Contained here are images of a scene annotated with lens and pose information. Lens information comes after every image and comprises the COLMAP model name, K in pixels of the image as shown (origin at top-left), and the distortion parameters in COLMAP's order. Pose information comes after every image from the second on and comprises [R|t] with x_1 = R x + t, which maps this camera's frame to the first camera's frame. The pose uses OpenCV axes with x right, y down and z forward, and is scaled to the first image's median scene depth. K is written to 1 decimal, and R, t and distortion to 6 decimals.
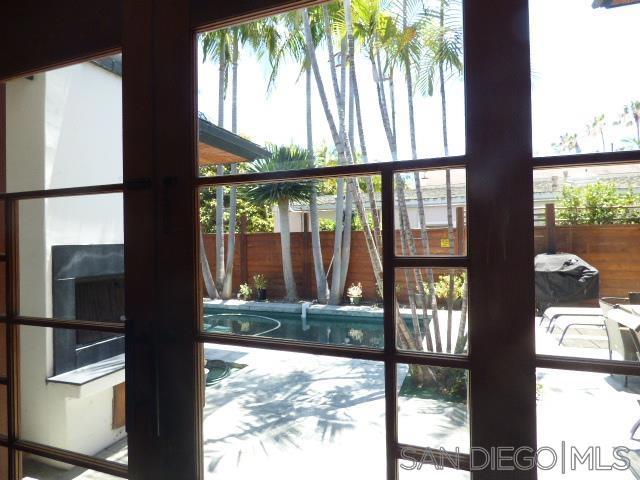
lens RADIAL K [[378.6, 0, 326.3], [0, 378.6, 236.9], [0, 0, 1]] dist [-0.028963, 0.000484]
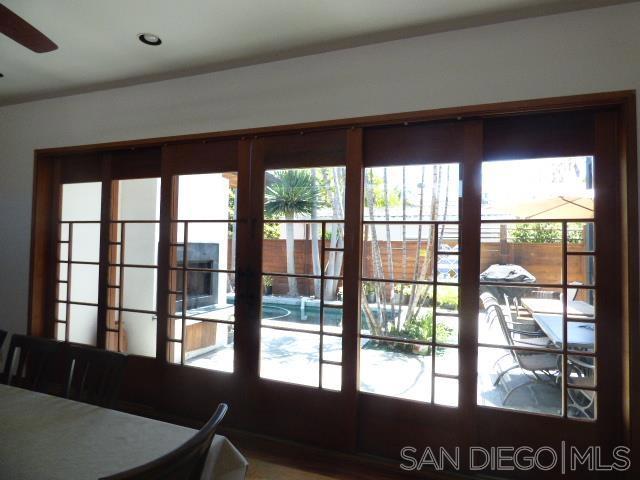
lens RADIAL K [[378.6, 0, 326.3], [0, 378.6, 236.9], [0, 0, 1]] dist [-0.028963, 0.000484]
pose [[0.999182, 0.039063, -0.010501, 0.021951], [-0.039289, 0.998980, -0.022255, 0.003158], [0.009621, 0.022650, 0.999697, -0.235356]]
